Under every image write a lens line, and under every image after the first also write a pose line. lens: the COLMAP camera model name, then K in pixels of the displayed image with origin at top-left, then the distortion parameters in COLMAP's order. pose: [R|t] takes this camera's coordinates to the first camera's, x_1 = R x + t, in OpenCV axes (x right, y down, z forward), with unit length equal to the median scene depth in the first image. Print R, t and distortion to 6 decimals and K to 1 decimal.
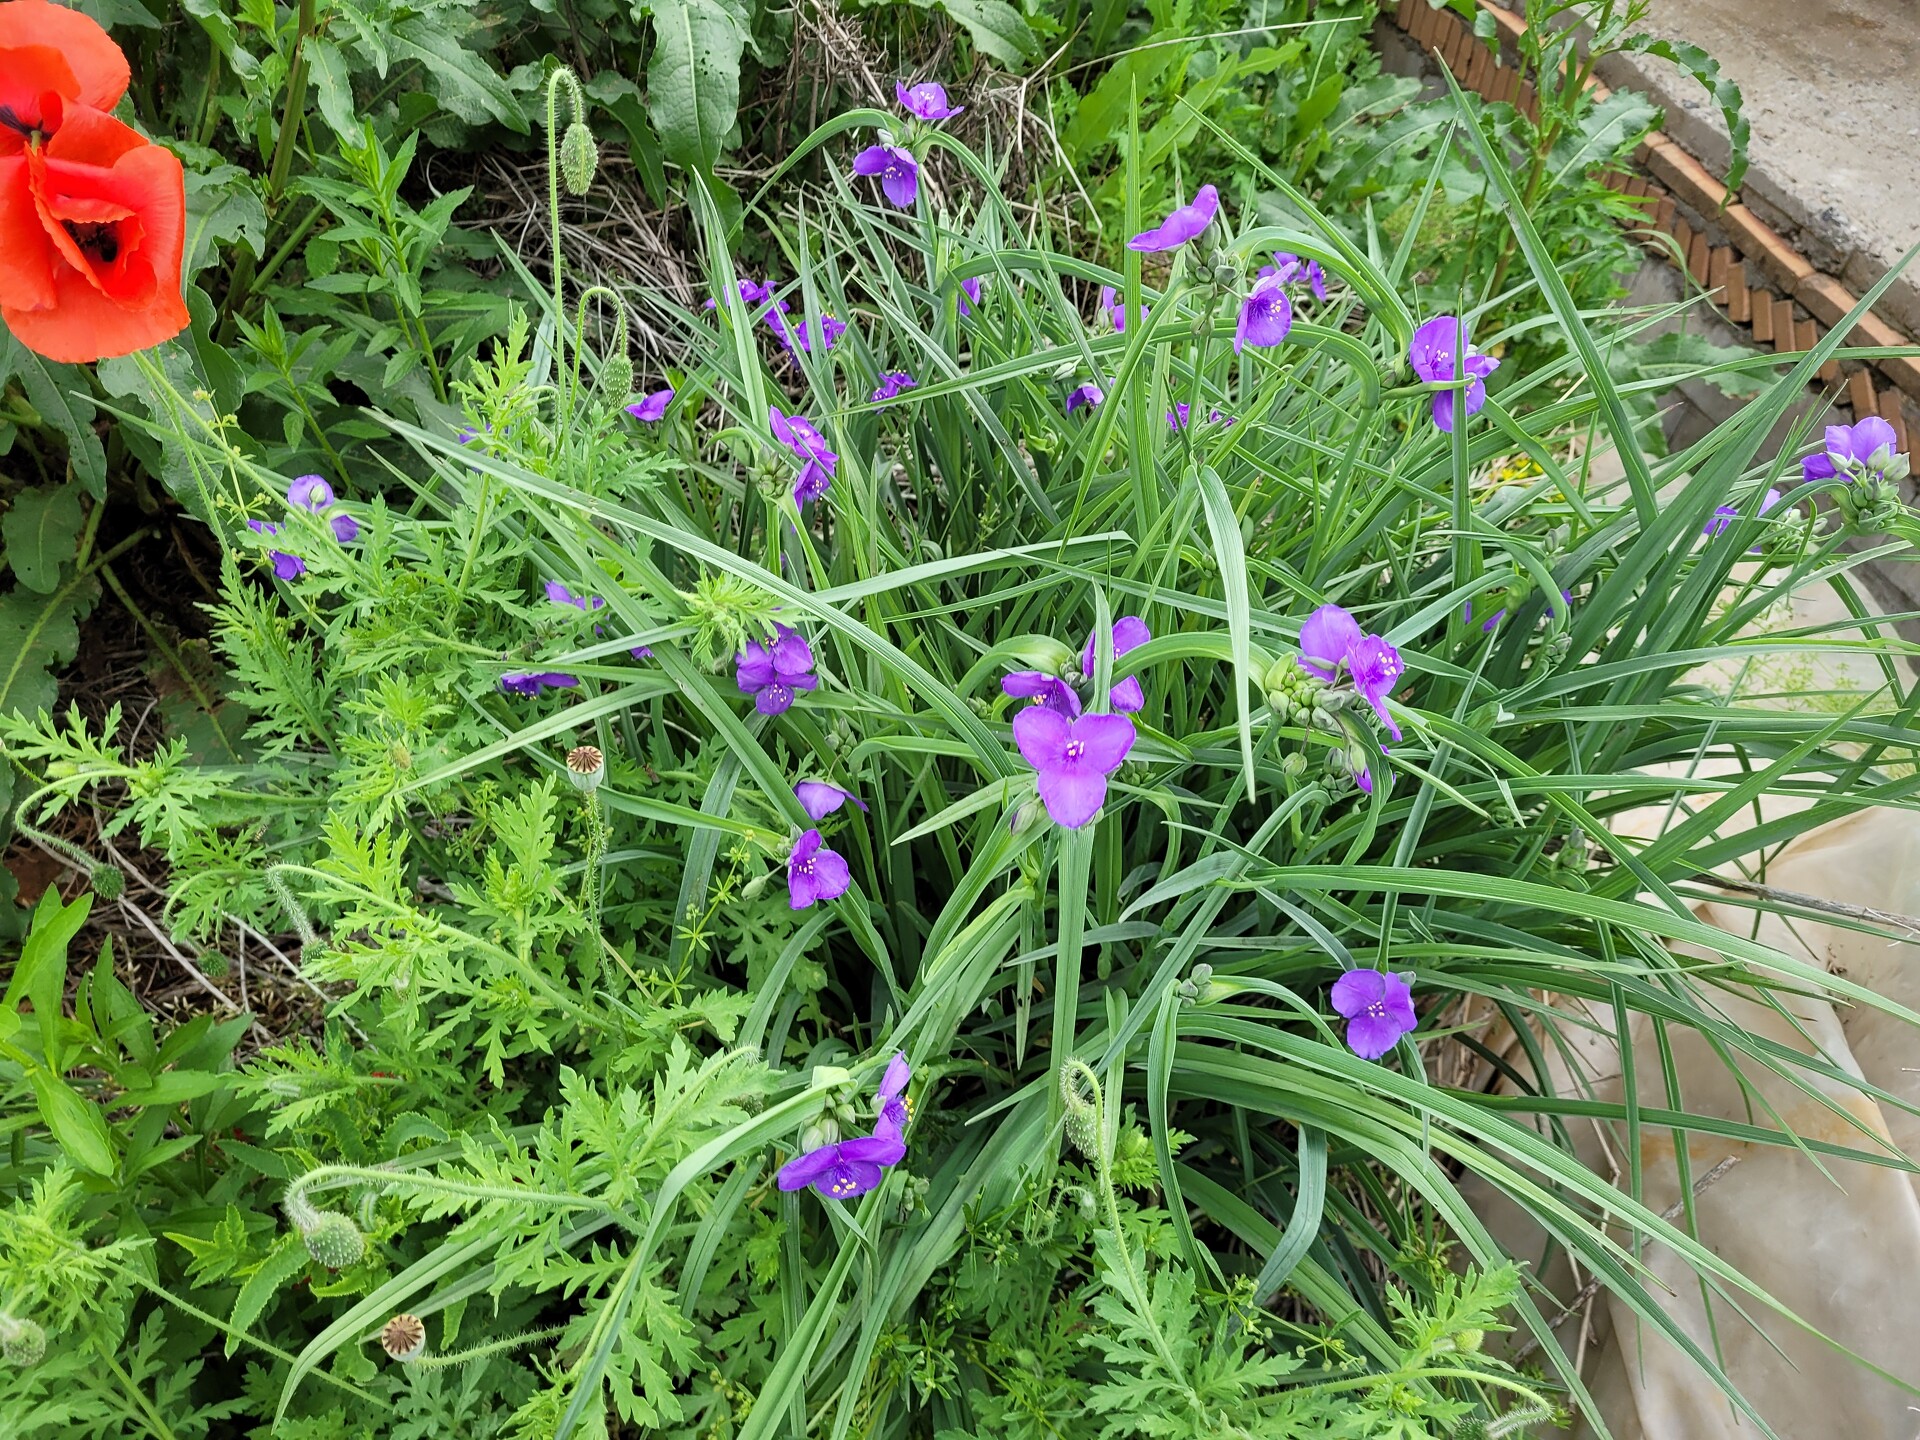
lens RADIAL K [[1213.8, 0, 960.0], [0, 1213.8, 720.0], [0, 0, 1]] dist [-0.031038, -0.001481]
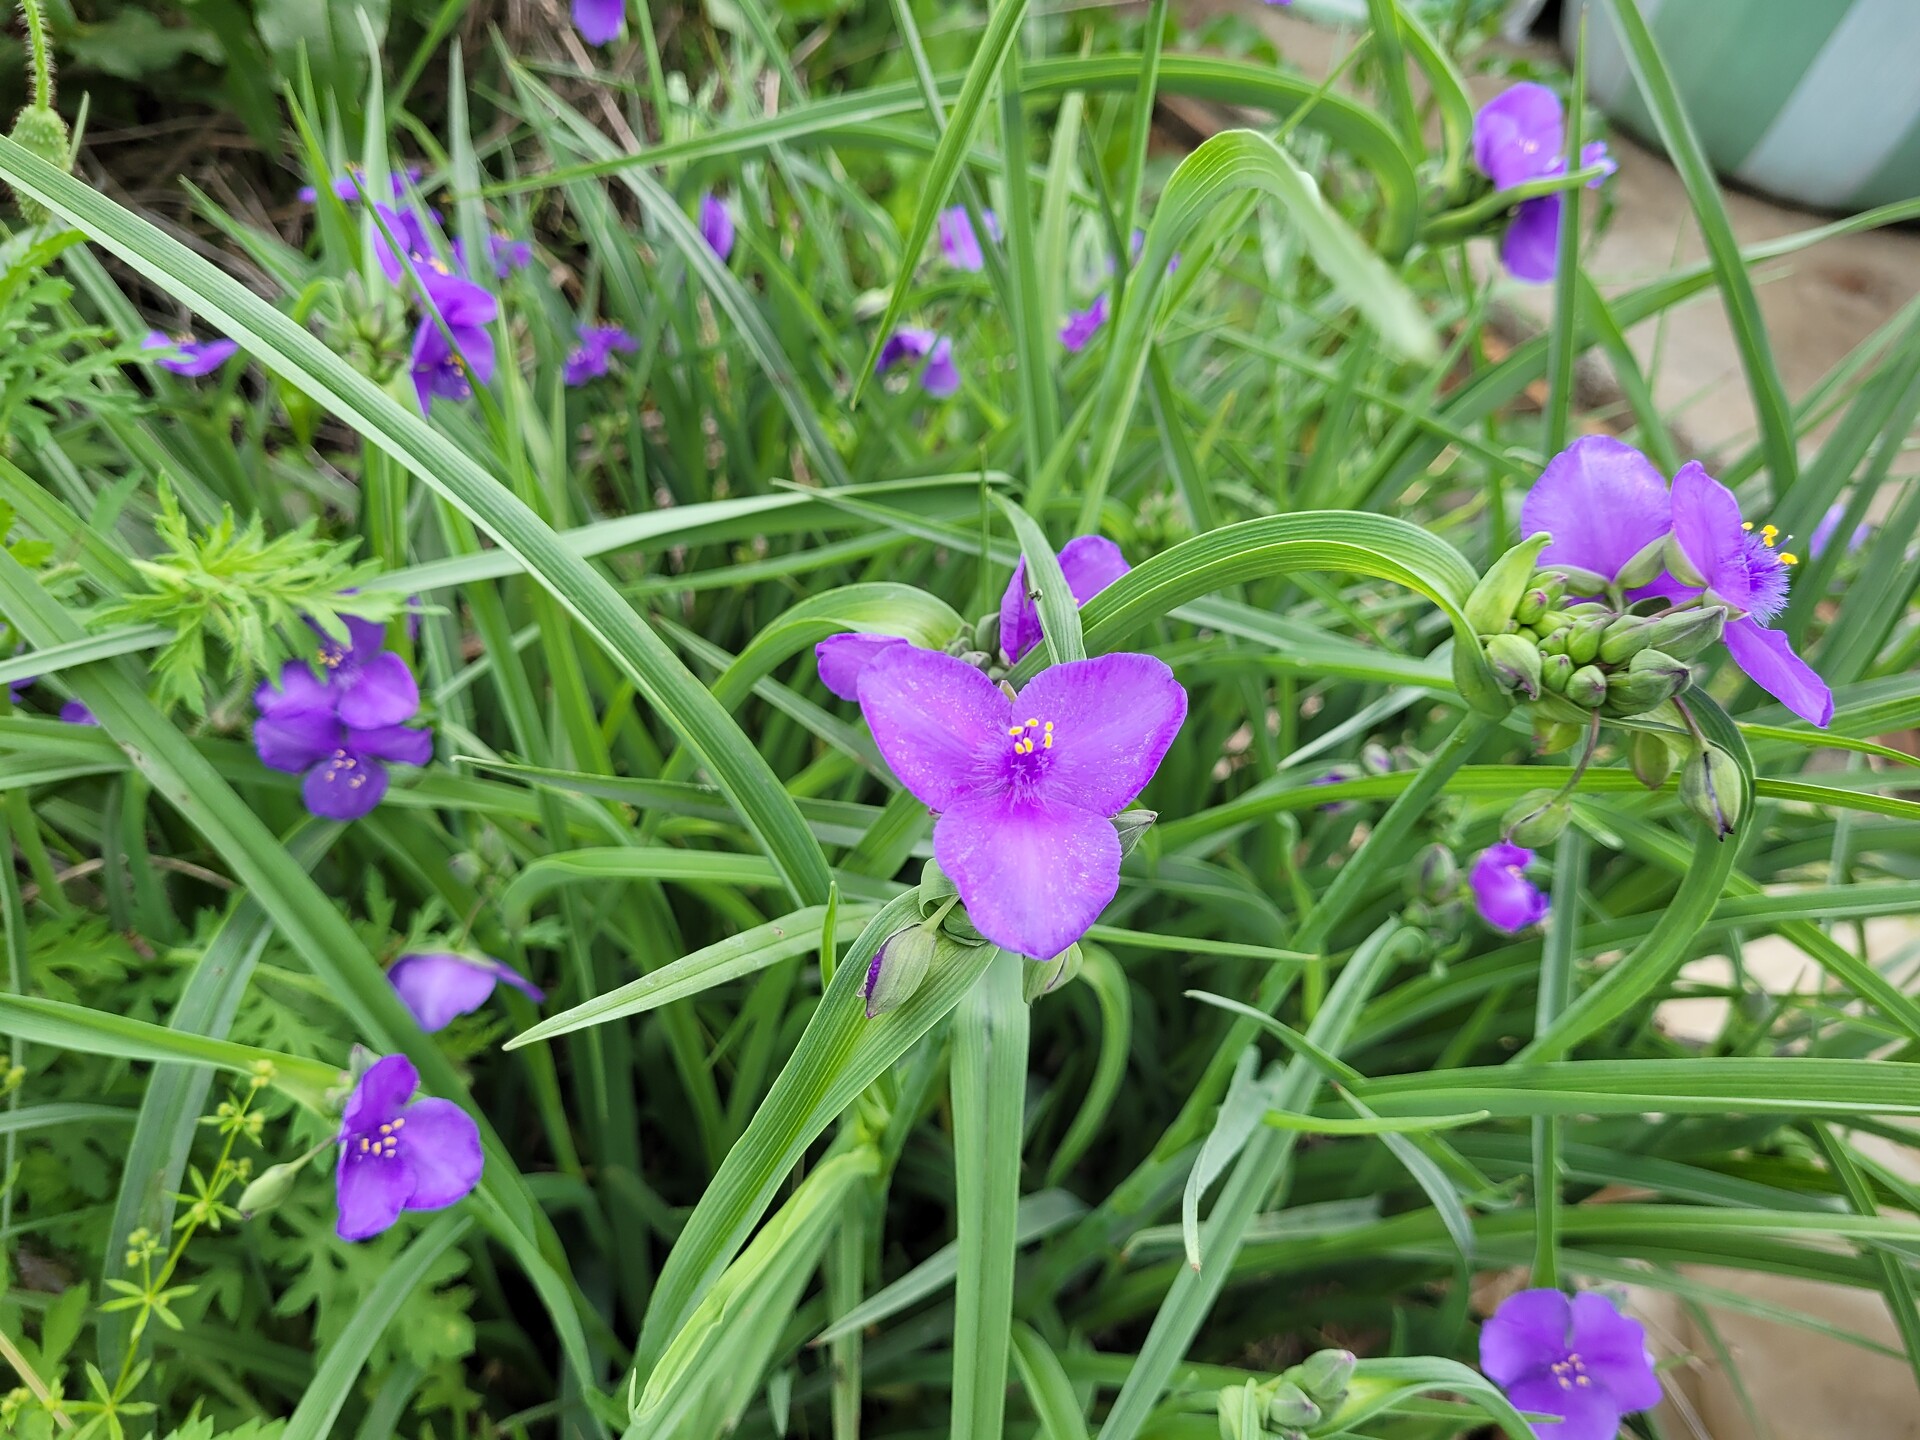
lens RADIAL K [[1213.8, 0, 960.0], [0, 1213.8, 720.0], [0, 0, 1]] dist [-0.031038, -0.001481]
pose [[0.975753, -0.007505, 0.218747, -0.013804], [0.041941, 0.987303, -0.153209, 0.041764], [-0.214820, 0.158669, 0.963679, 0.459770]]
